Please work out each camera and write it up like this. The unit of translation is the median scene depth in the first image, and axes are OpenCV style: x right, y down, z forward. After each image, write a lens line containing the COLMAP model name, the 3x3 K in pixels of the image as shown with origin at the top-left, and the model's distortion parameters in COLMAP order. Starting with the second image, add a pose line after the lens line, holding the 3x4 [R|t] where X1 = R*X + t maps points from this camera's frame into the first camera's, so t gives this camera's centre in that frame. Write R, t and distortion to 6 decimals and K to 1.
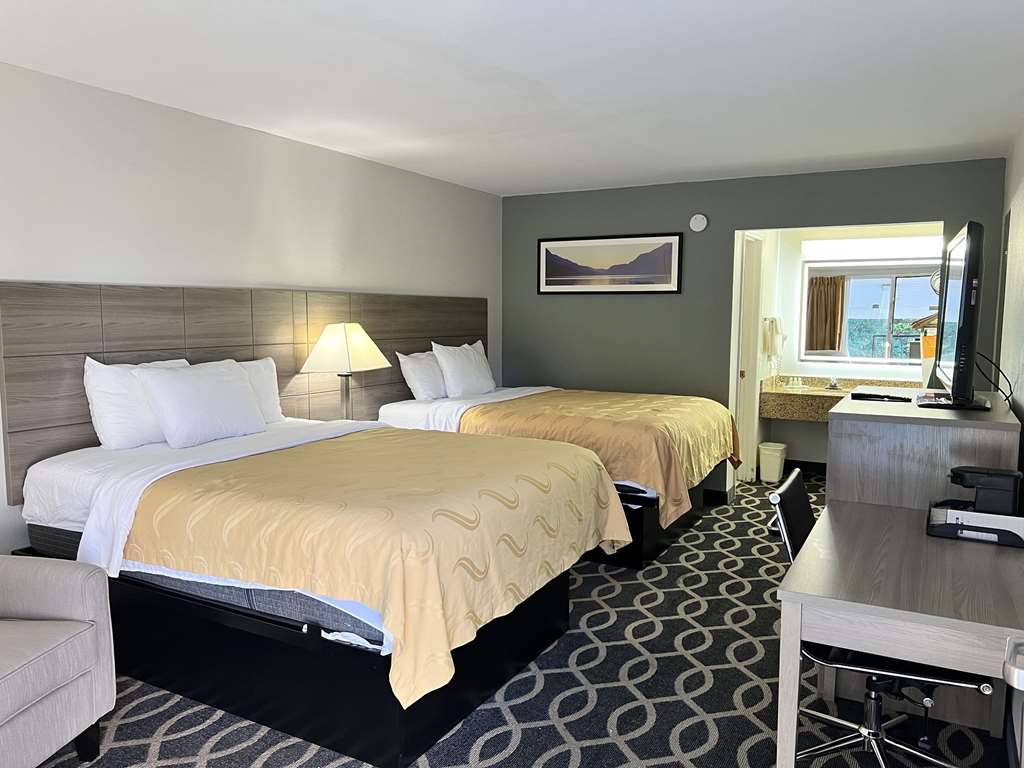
lens RADIAL K [[755.1, 0, 512.0], [0, 755.1, 384.0], [0, 0, 1]] dist [0.002833, 0.000257]
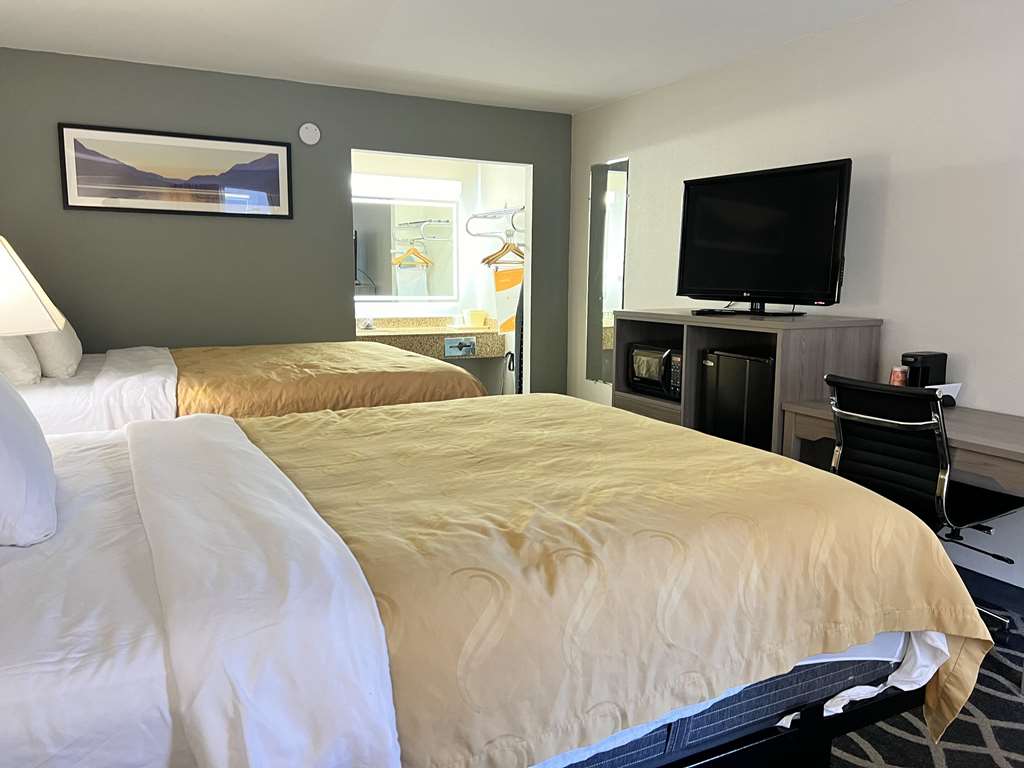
lens RADIAL K [[772.7, 0, 512.0], [0, 772.7, 384.0], [0, 0, 1]] dist [0.011139, -0.001028]
pose [[0.562911, -0.118090, 0.818038, -0.348033], [0.067251, 0.993003, 0.097070, -0.008046], [-0.823777, 0.000372, 0.566914, 0.329251]]
